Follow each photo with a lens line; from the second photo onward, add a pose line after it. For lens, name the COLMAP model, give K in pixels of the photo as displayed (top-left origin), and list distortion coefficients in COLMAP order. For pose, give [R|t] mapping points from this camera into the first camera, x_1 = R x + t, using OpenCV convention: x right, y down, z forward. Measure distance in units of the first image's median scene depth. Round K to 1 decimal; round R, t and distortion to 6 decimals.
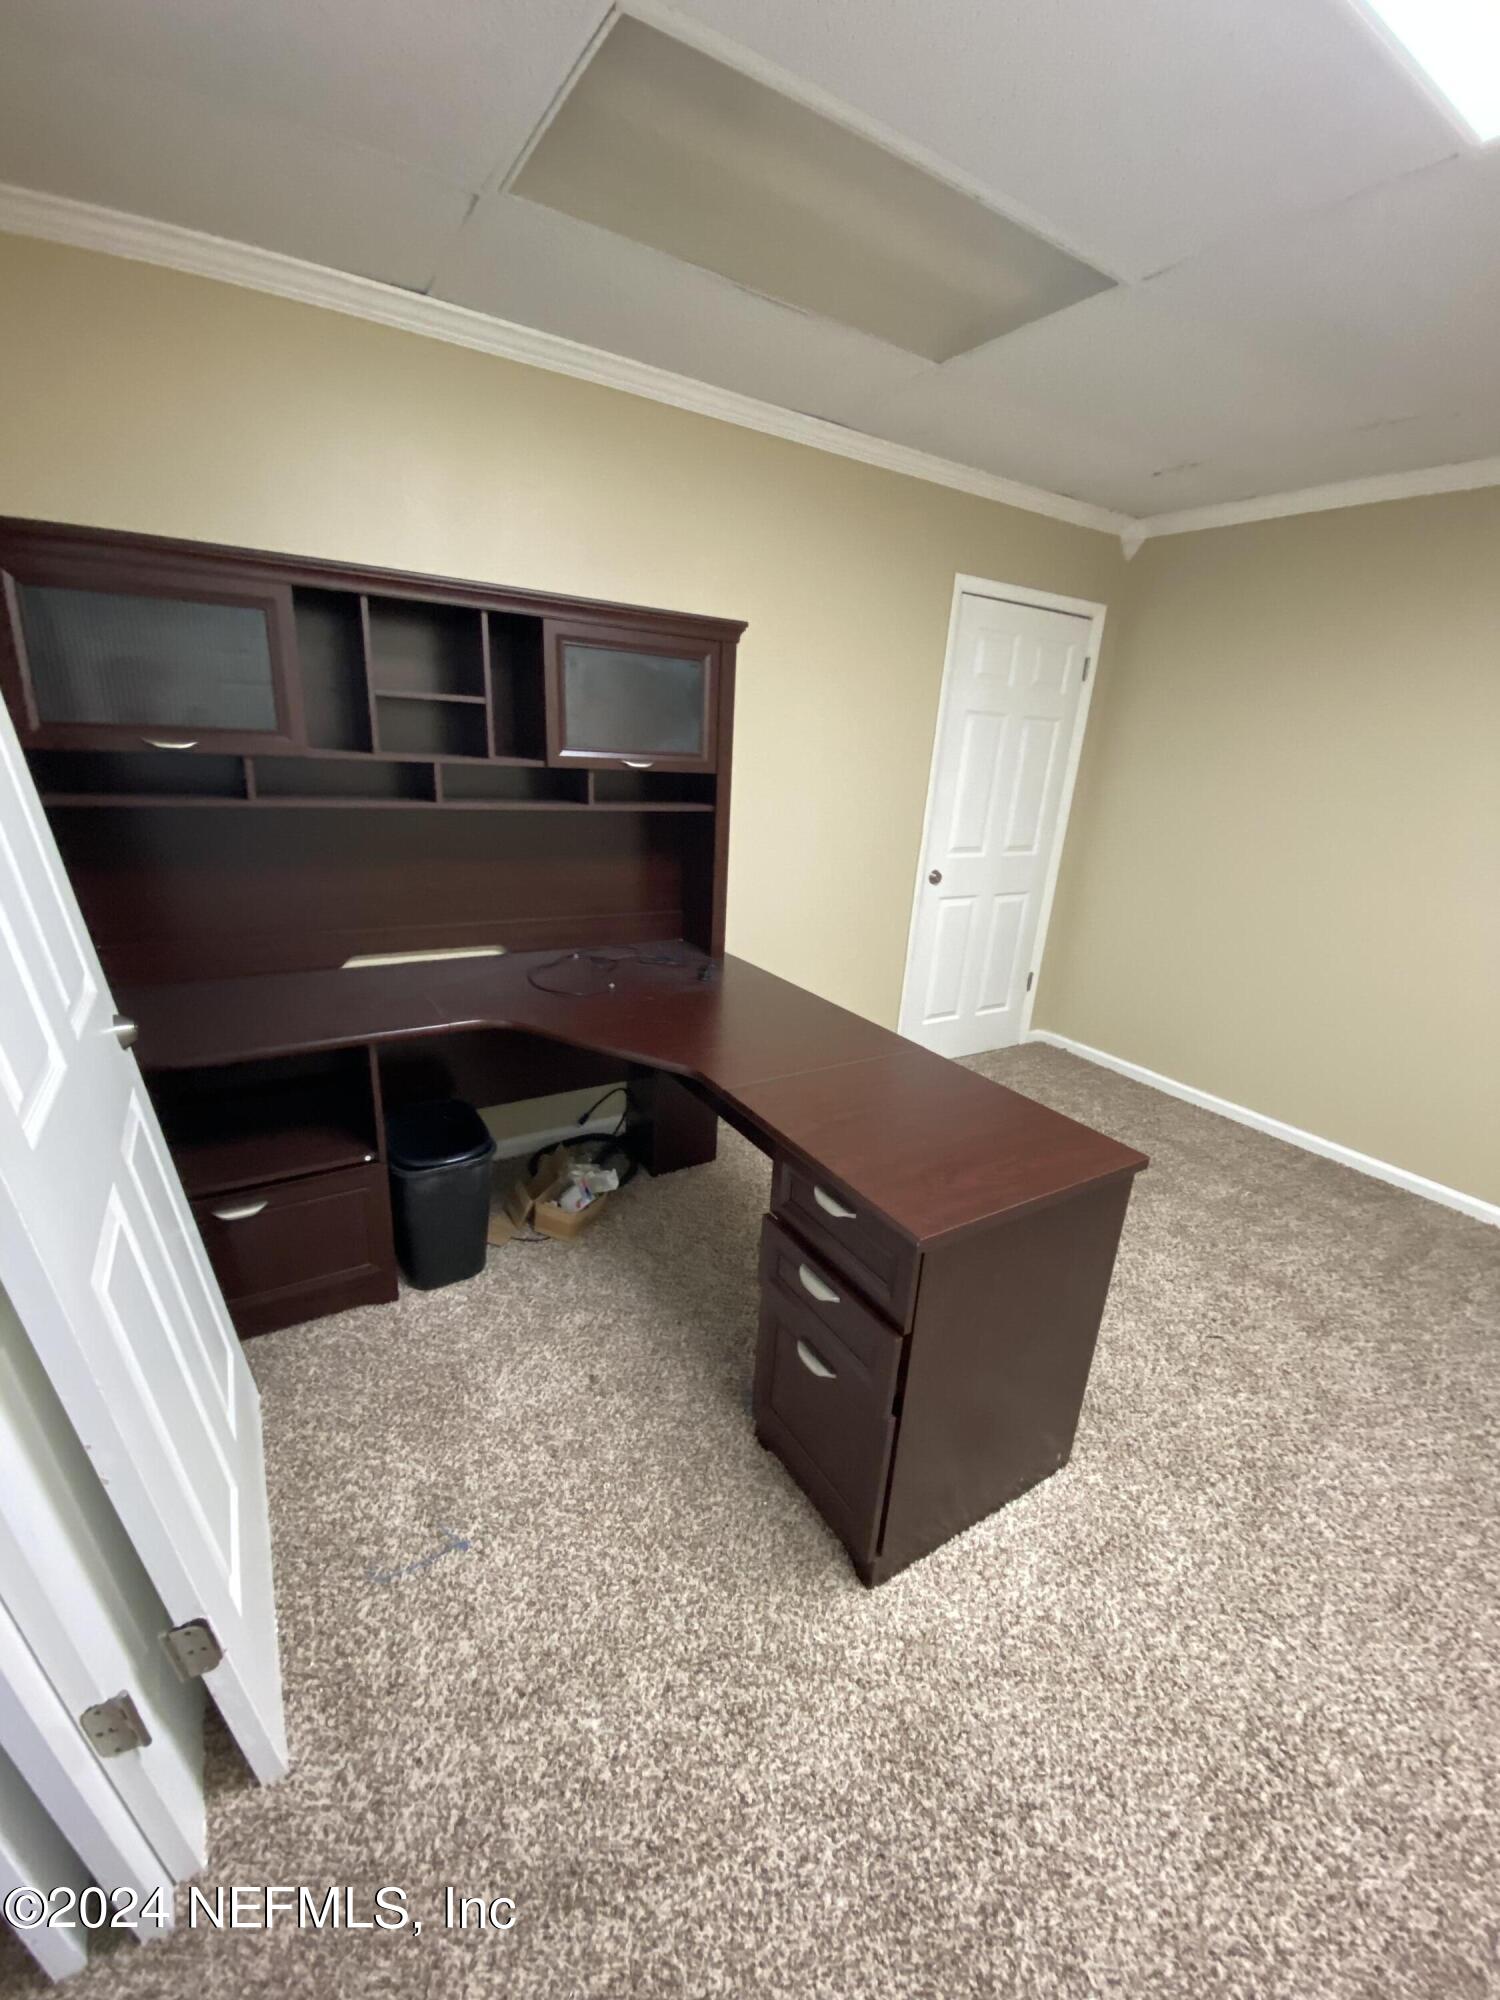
lens RADIAL K [[816.8, 0, 758.2], [0, 816.8, 1005.1], [0, 0, 1]] dist [0.019451, -0.018003]
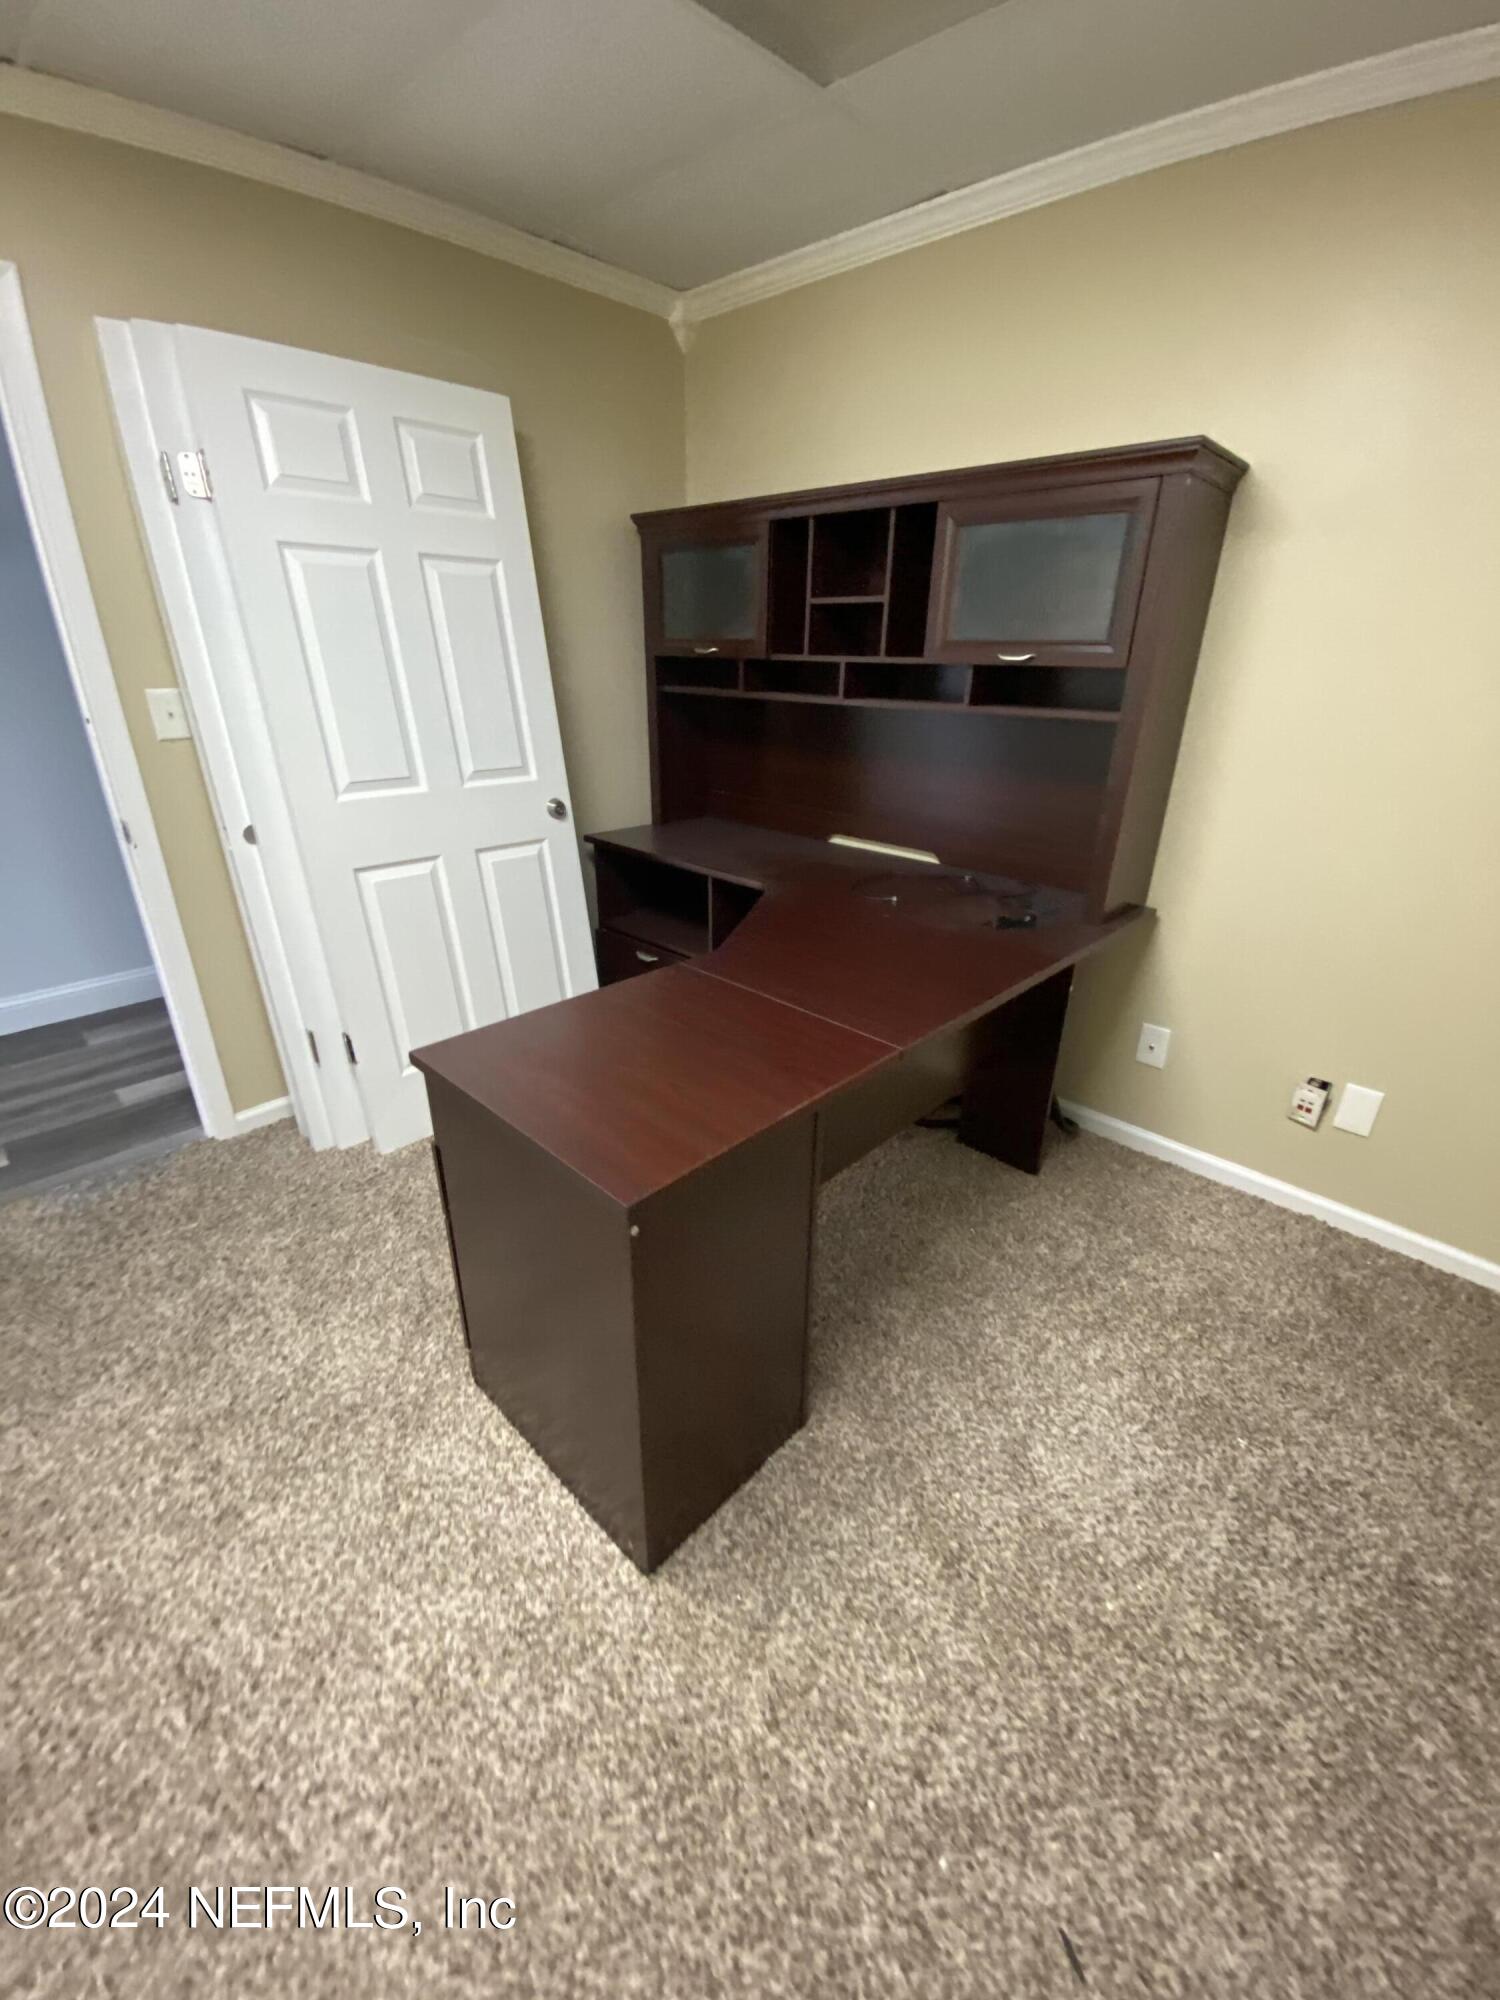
lens RADIAL K [[816.8, 0, 758.2], [0, 816.8, 1005.1], [0, 0, 1]] dist [0.019451, -0.018003]
pose [[0.240096, 0.337548, -0.910173, 0.822528], [-0.311957, 0.914696, 0.256933, -0.123818], [0.919259, 0.222246, 0.324915, 0.672419]]
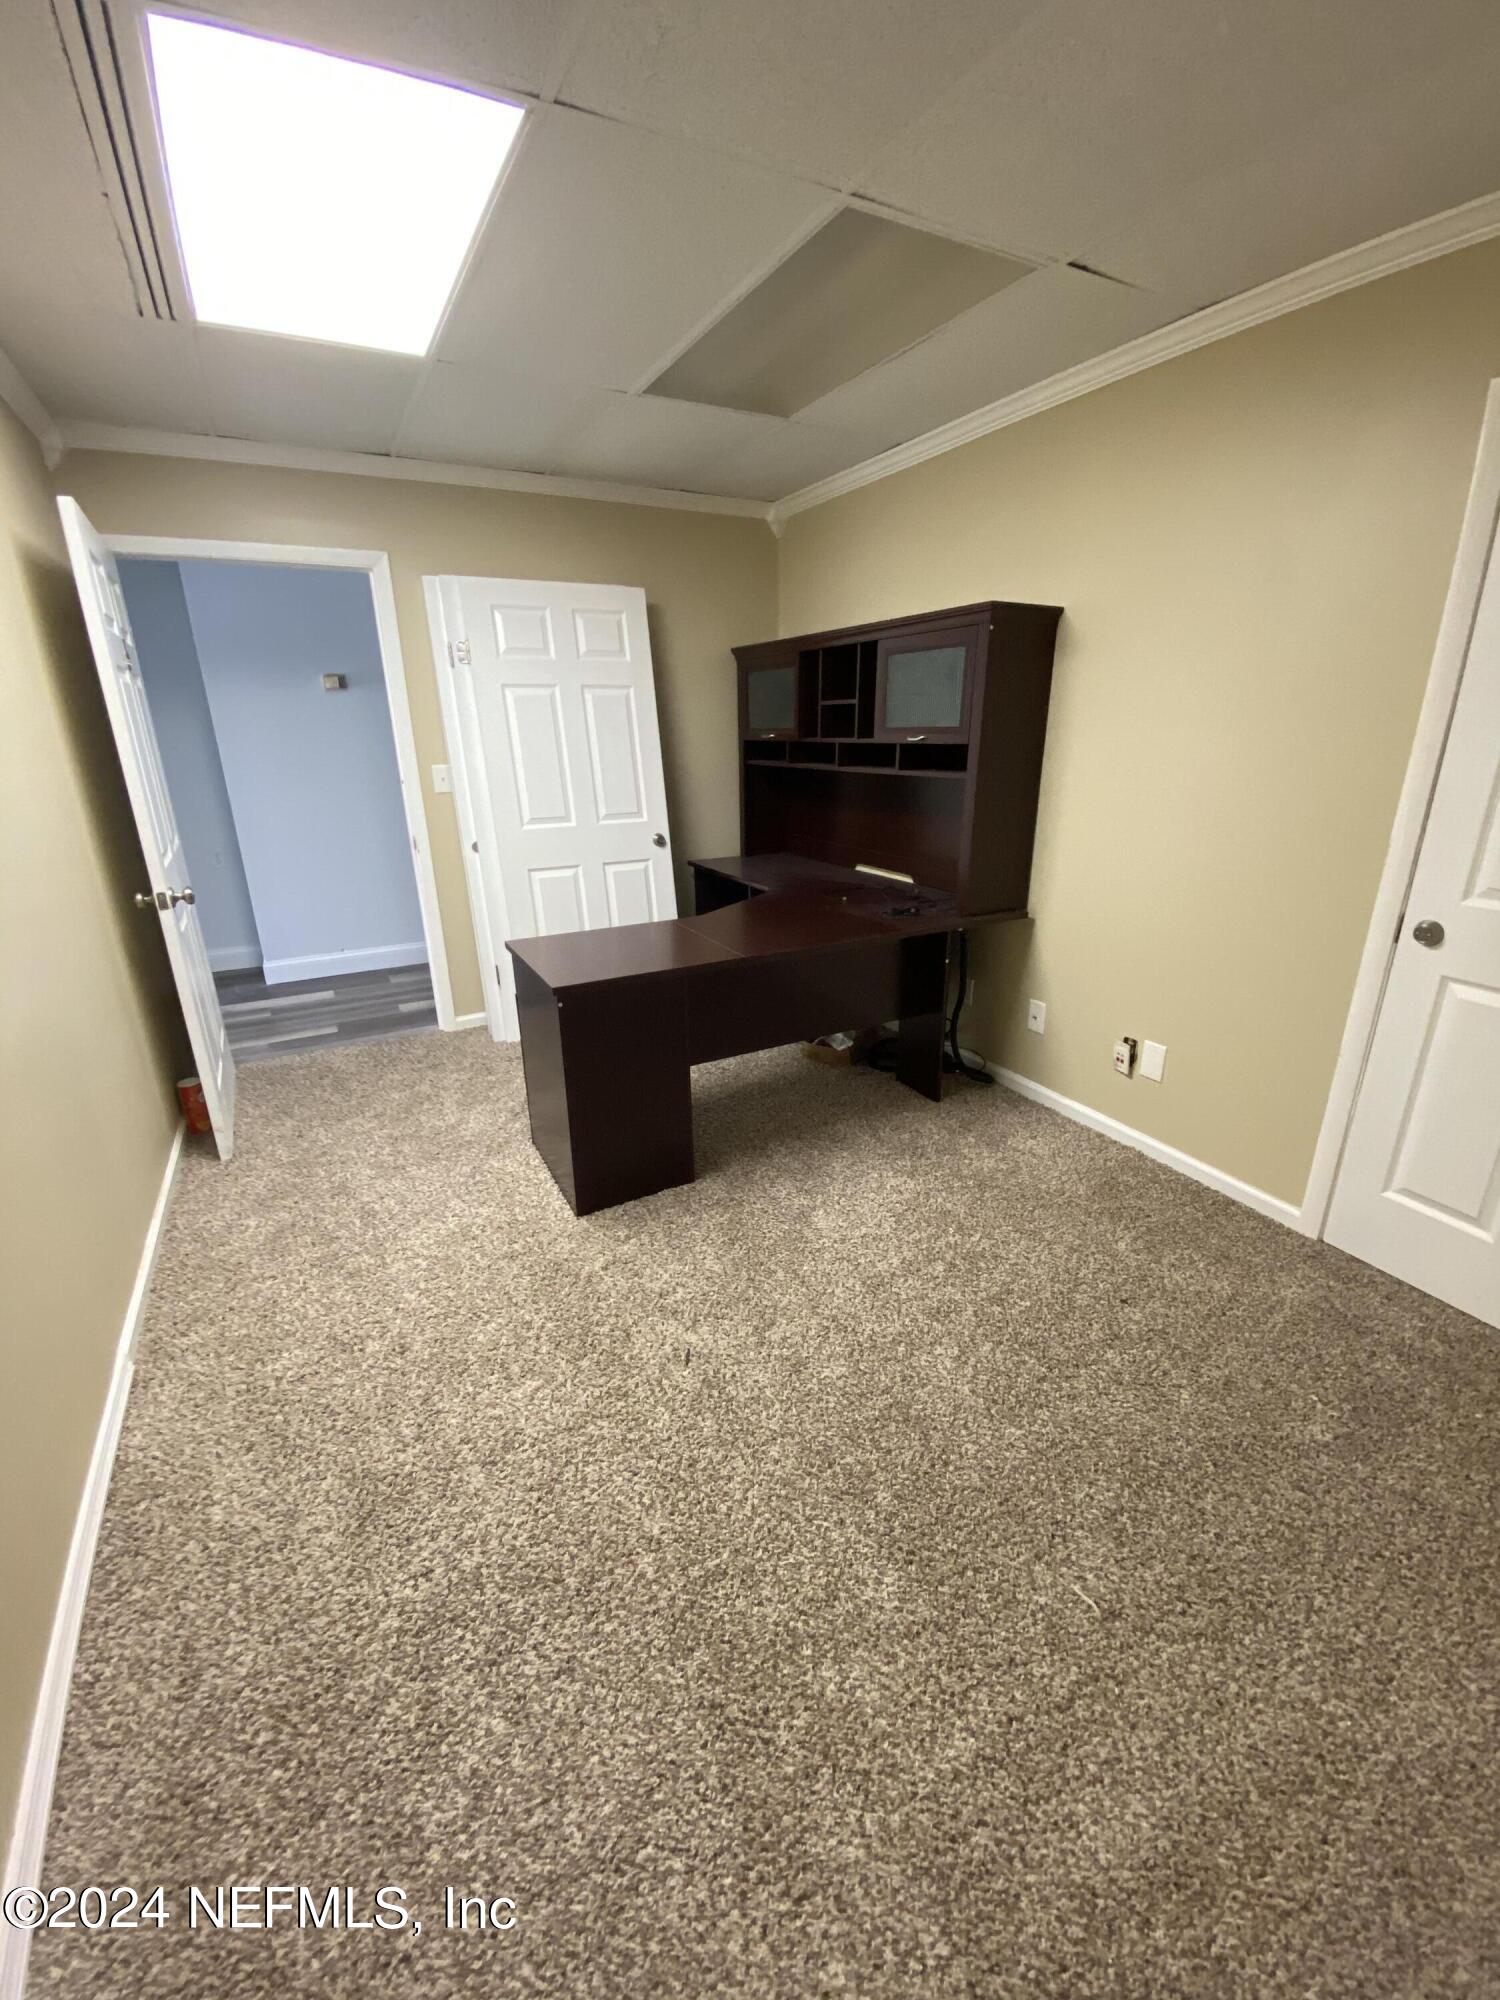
lens RADIAL K [[810.7, 0, 756.7], [0, 810.7, 1009.2], [0, 0, 1]] dist [0.058099, -0.038082]
pose [[-0.068727, 0.272925, -0.959577, 1.458079], [-0.311672, 0.907834, 0.280531, -0.231582], [0.947701, 0.318354, 0.022671, 1.045408]]
